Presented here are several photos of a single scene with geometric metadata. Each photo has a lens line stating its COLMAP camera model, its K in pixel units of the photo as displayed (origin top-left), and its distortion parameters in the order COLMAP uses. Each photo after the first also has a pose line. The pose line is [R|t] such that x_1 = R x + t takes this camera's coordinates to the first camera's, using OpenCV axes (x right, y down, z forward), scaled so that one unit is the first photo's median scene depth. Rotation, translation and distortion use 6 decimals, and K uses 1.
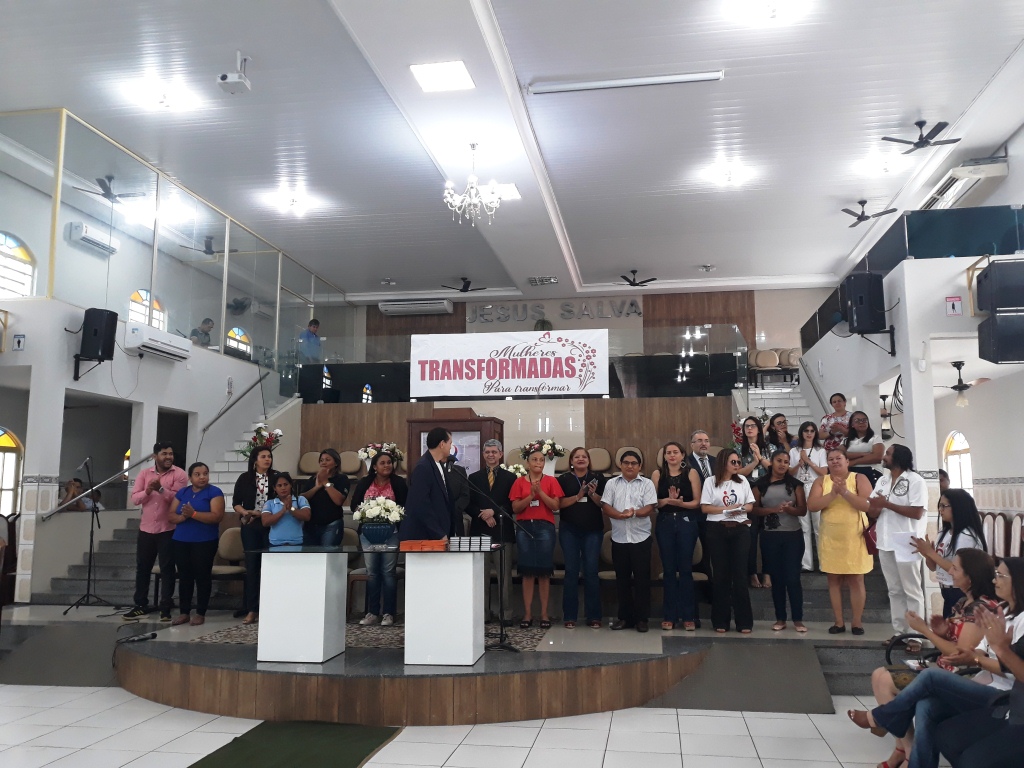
lens RADIAL K [[805.9, 0, 512.0], [0, 805.9, 384.0], [0, 0, 1]] dist [0.129155, -0.273763]
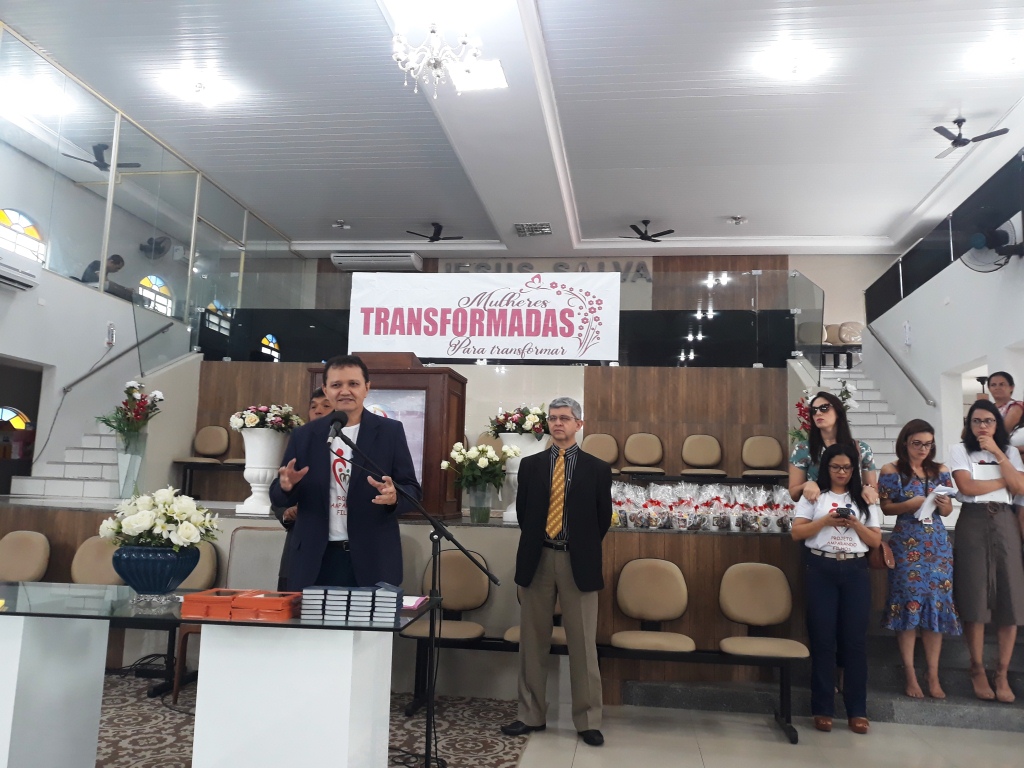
lens RADIAL K [[805.9, 0, 512.0], [0, 805.9, 384.0], [0, 0, 1]] dist [0.129155, -0.273763]
pose [[0.999116, 0.037085, 0.019775, 0.009702], [-0.037121, 0.999310, 0.001452, 0.034995], [-0.019708, -0.002185, 0.999803, 0.260749]]
